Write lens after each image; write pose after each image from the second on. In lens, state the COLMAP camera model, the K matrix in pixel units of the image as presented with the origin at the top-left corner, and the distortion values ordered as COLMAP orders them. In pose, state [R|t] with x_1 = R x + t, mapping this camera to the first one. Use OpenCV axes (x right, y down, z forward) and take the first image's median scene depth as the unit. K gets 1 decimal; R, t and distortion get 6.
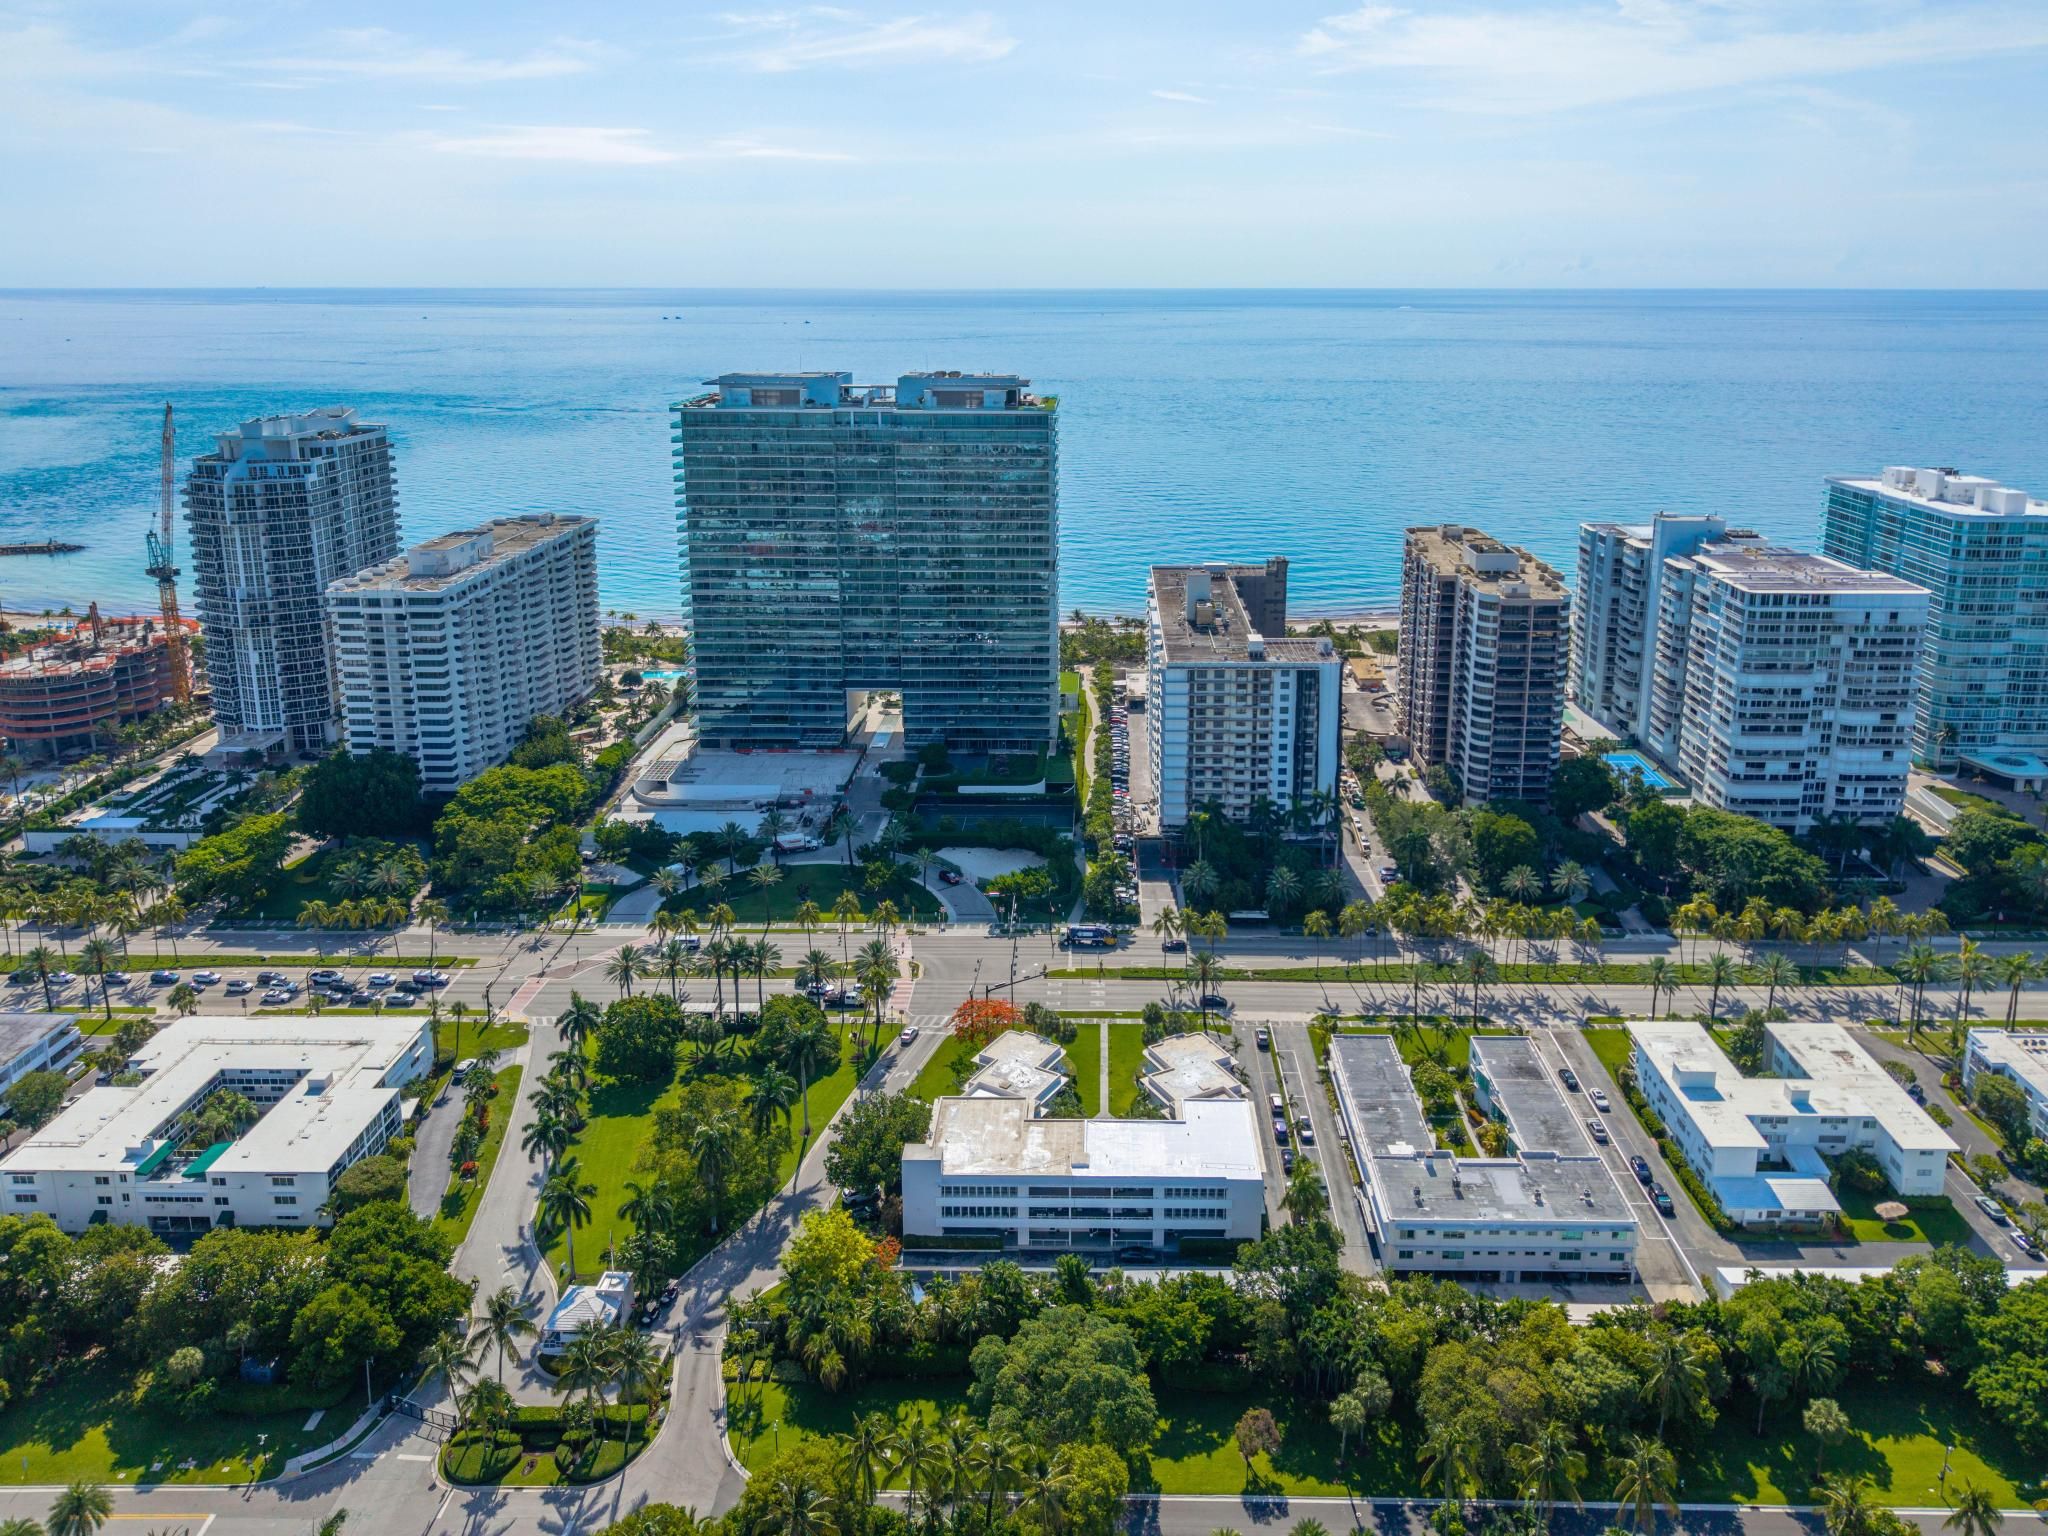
lens RADIAL K [[1436.3, 0, 1018.4], [0, 1436.3, 621.3], [0, 0, 1]] dist [0.012261, -0.002963]
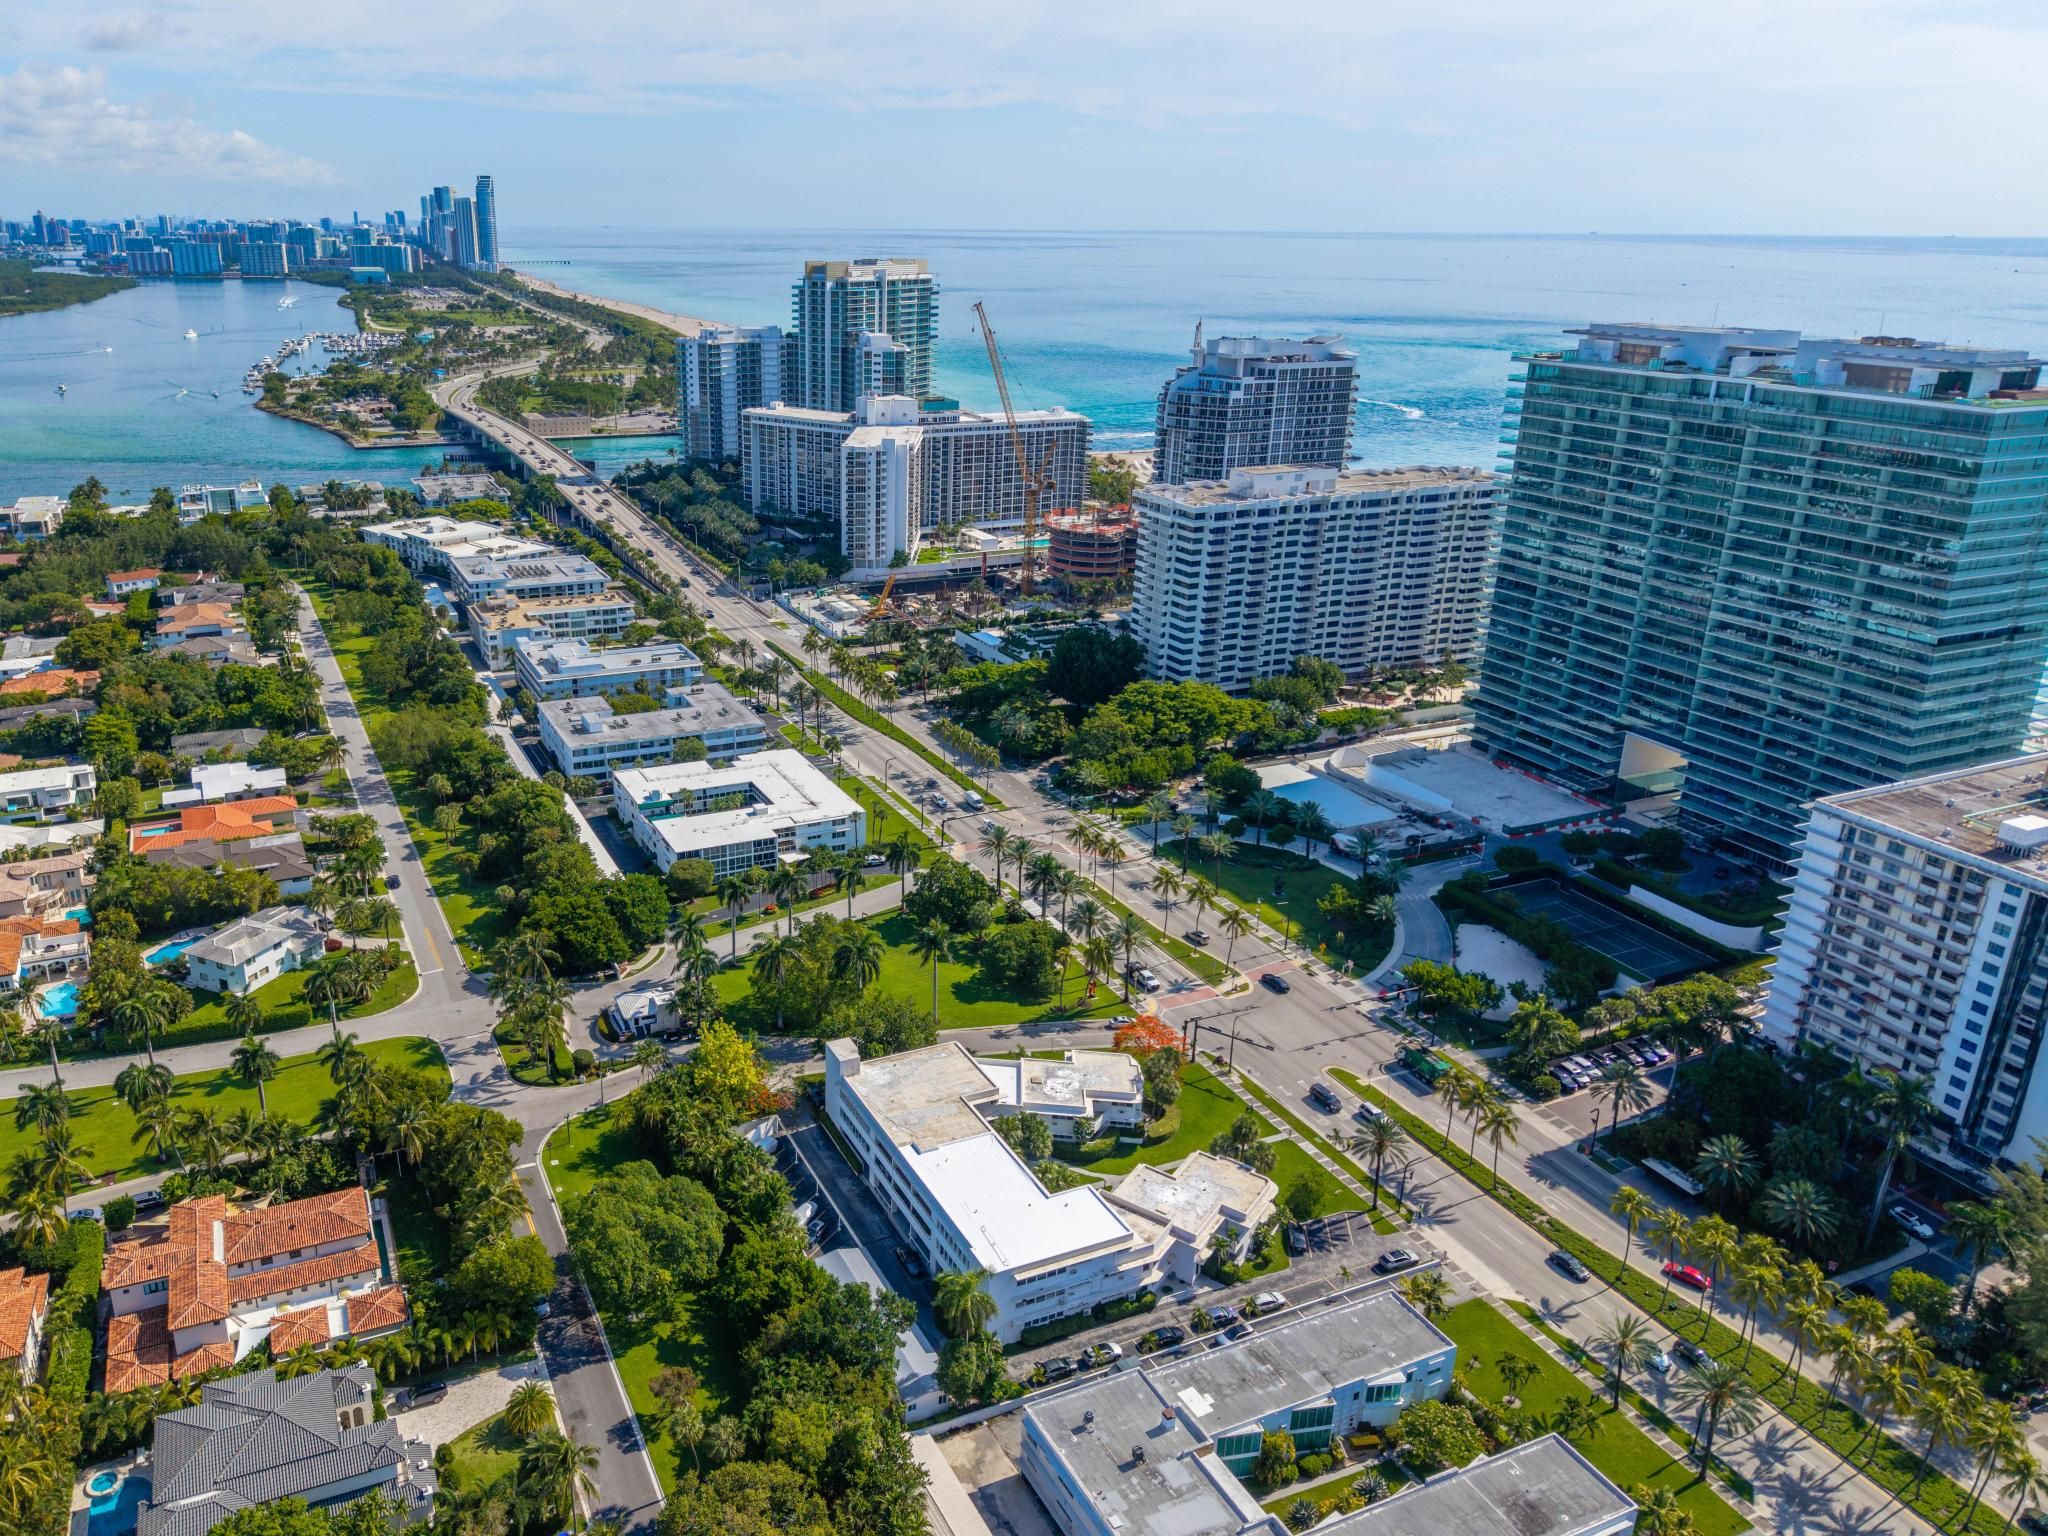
lens RADIAL K [[1423.7, 0, 814.3], [0, 1423.7, 693.7], [0, 0, 1]] dist [0.007374, -0.003708]
pose [[0.415105, 0.290283, -0.862220, 0.466943], [-0.217260, 0.951940, 0.215892, -0.059577], [0.883451, 0.097708, 0.458222, 0.305946]]
